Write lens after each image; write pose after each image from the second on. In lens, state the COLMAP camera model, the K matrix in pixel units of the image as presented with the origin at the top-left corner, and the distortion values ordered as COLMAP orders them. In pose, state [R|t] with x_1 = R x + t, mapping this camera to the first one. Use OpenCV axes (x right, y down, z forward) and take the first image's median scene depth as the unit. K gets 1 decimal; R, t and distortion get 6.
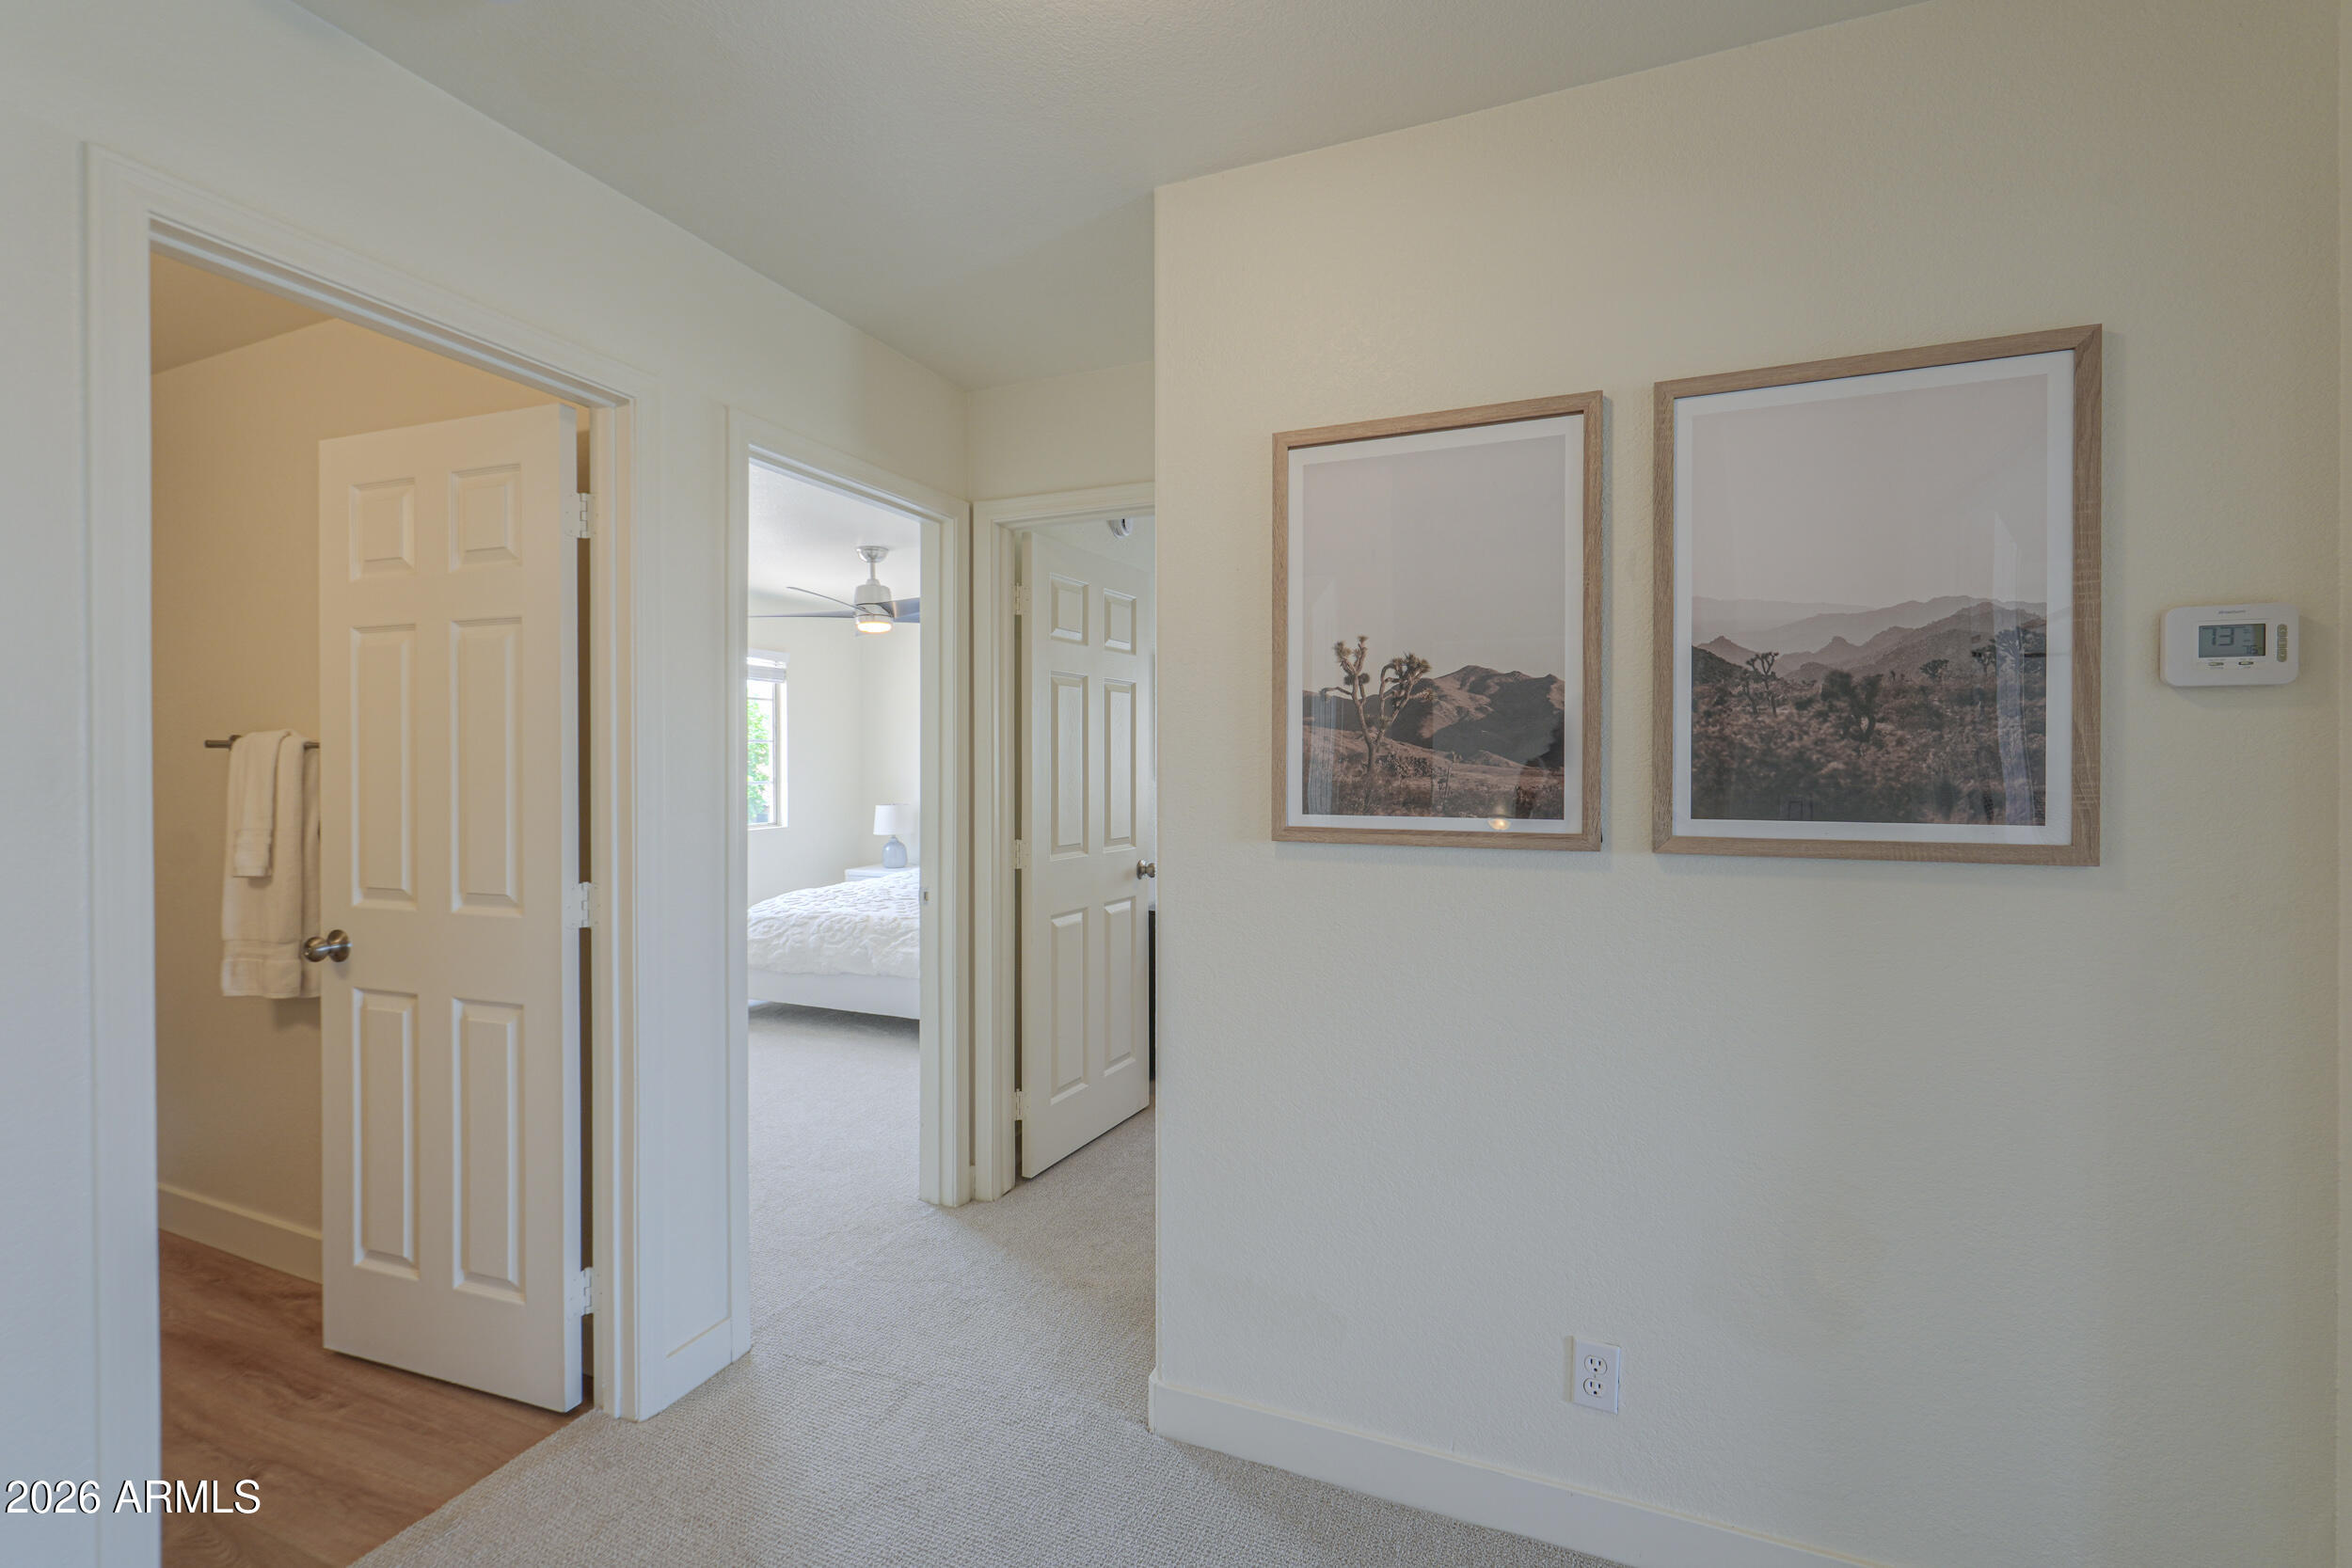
lens RADIAL K [[992.7, 0, 1172.3], [0, 992.7, 768.2], [0, 0, 1]] dist [-0.000612, 0.000340]
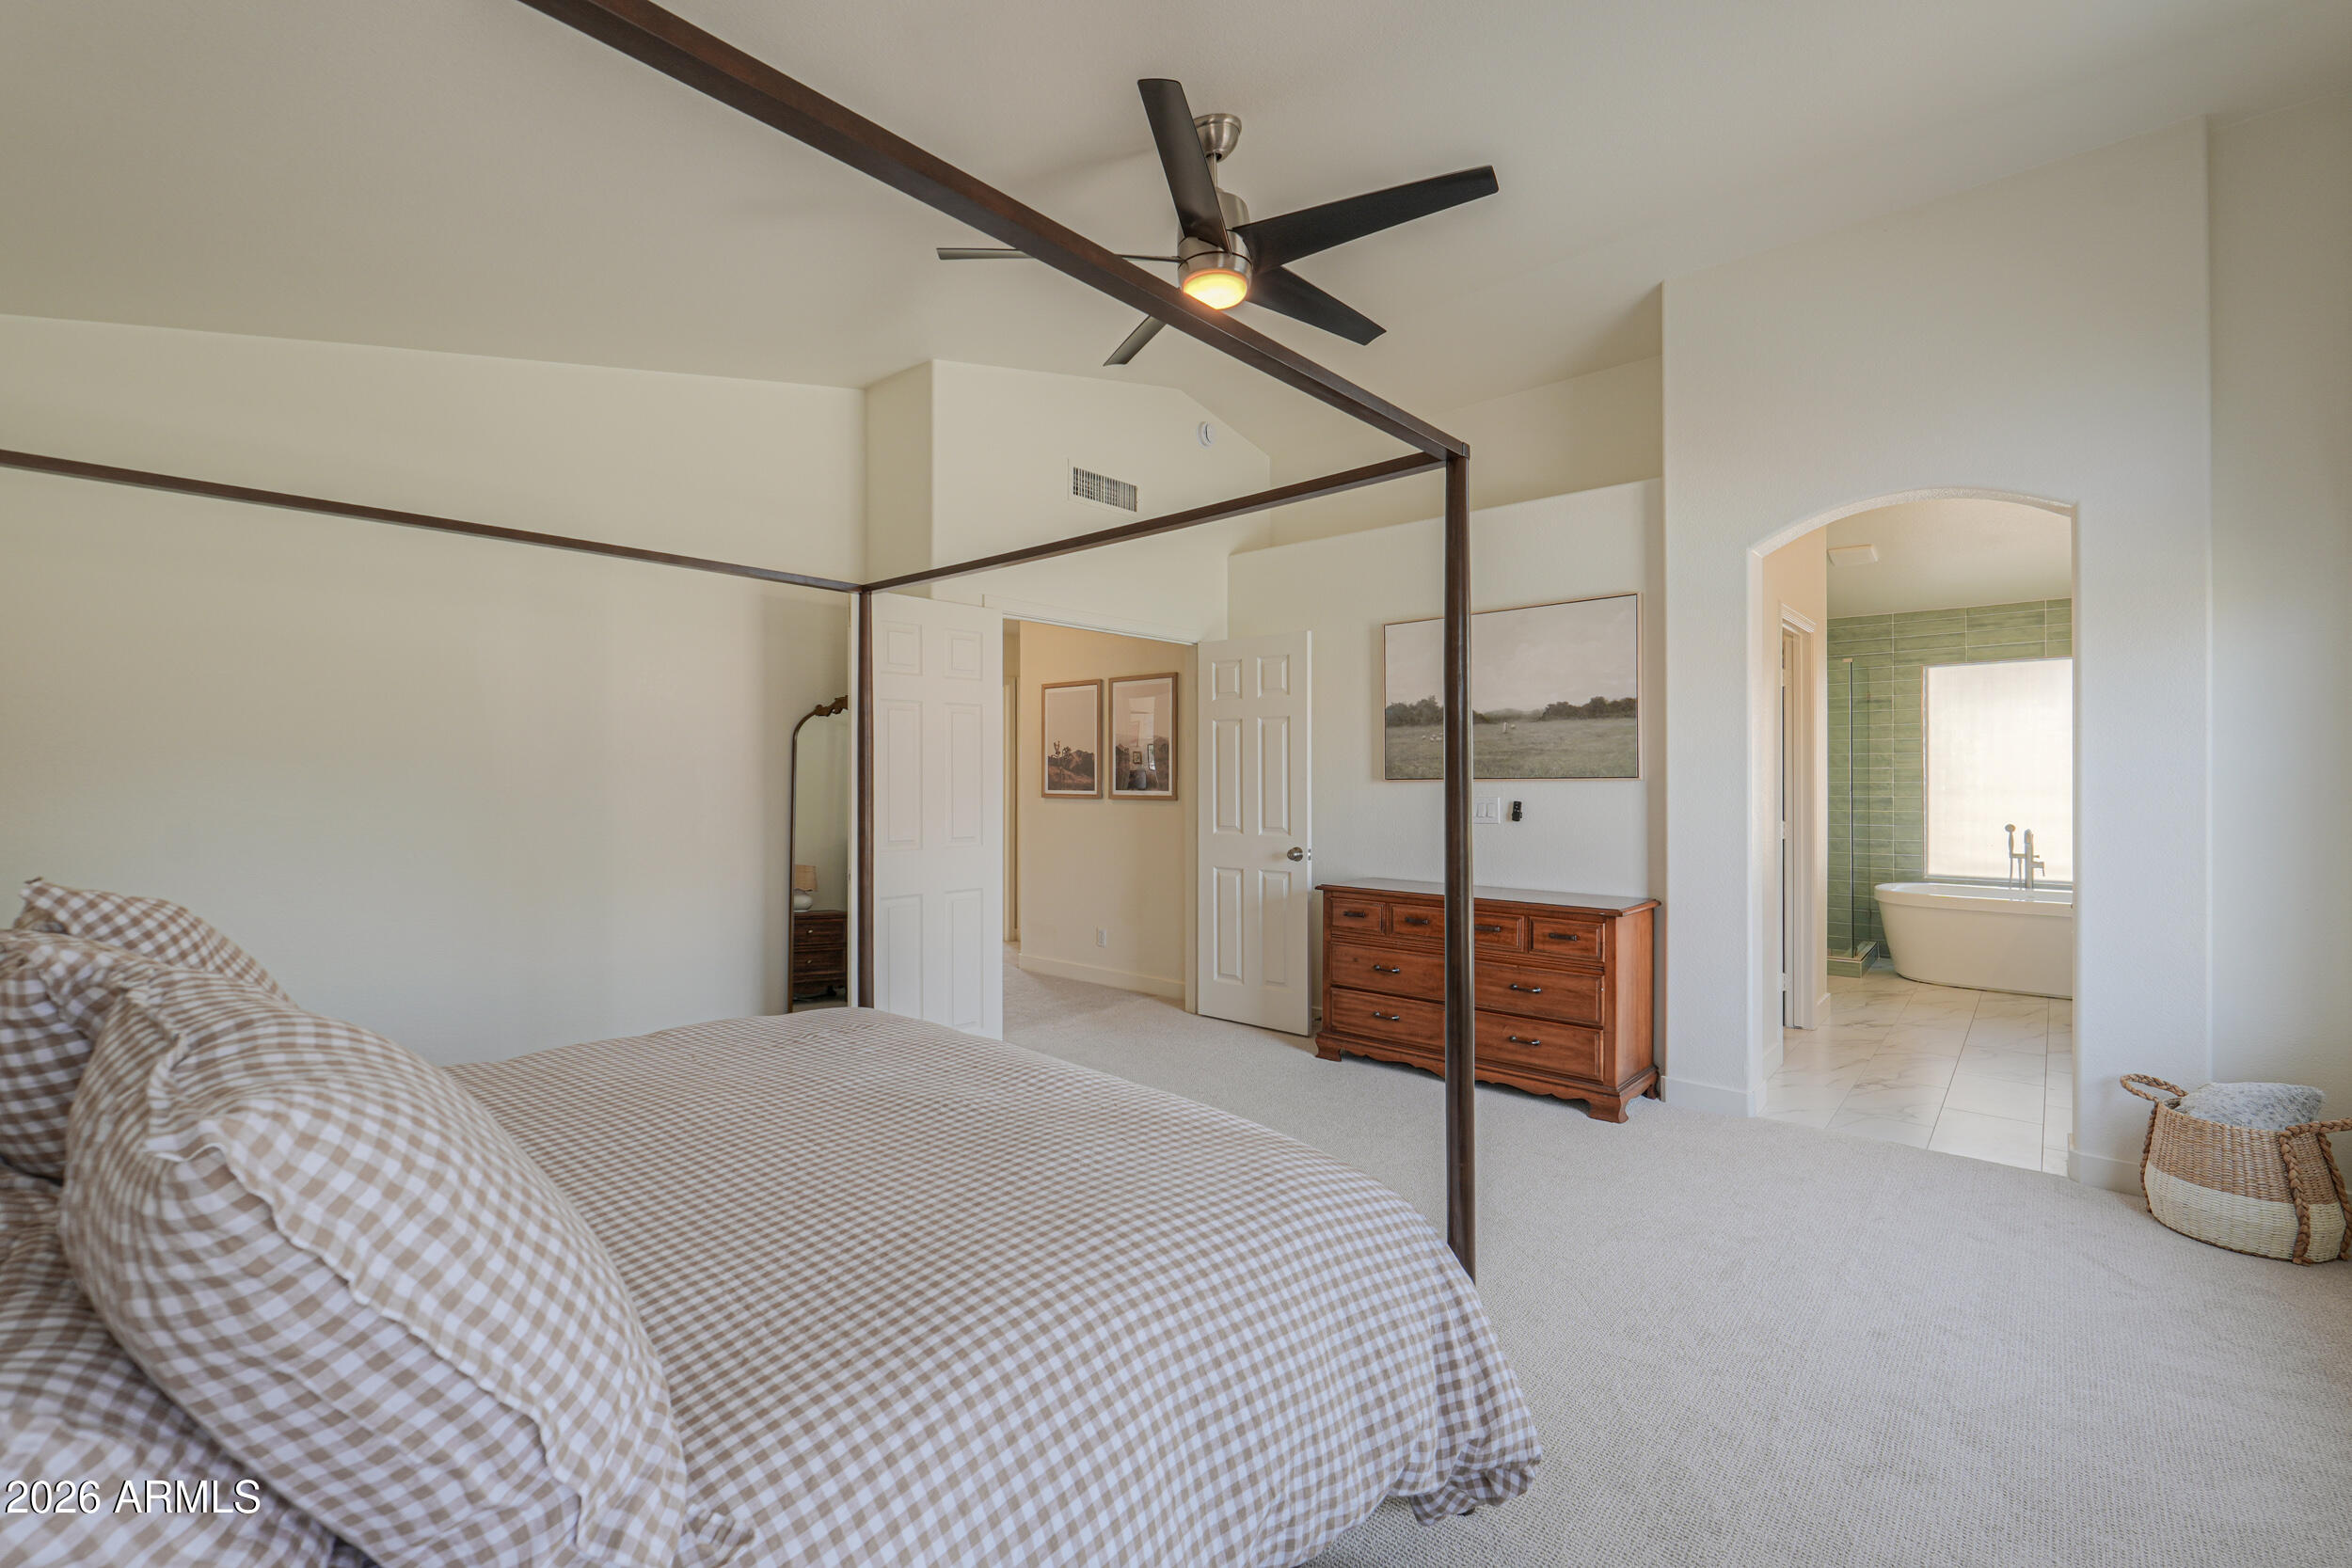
lens RADIAL K [[992.7, 0, 1162.7], [0, 992.7, 779.9], [0, 0, 1]] dist [-0.000612, 0.000340]
pose [[0.944993, 0.001652, -0.327087, 1.594649], [-0.001075, 0.999998, 0.001947, 0.002002], [0.327089, -0.001489, 0.944992, -2.121698]]
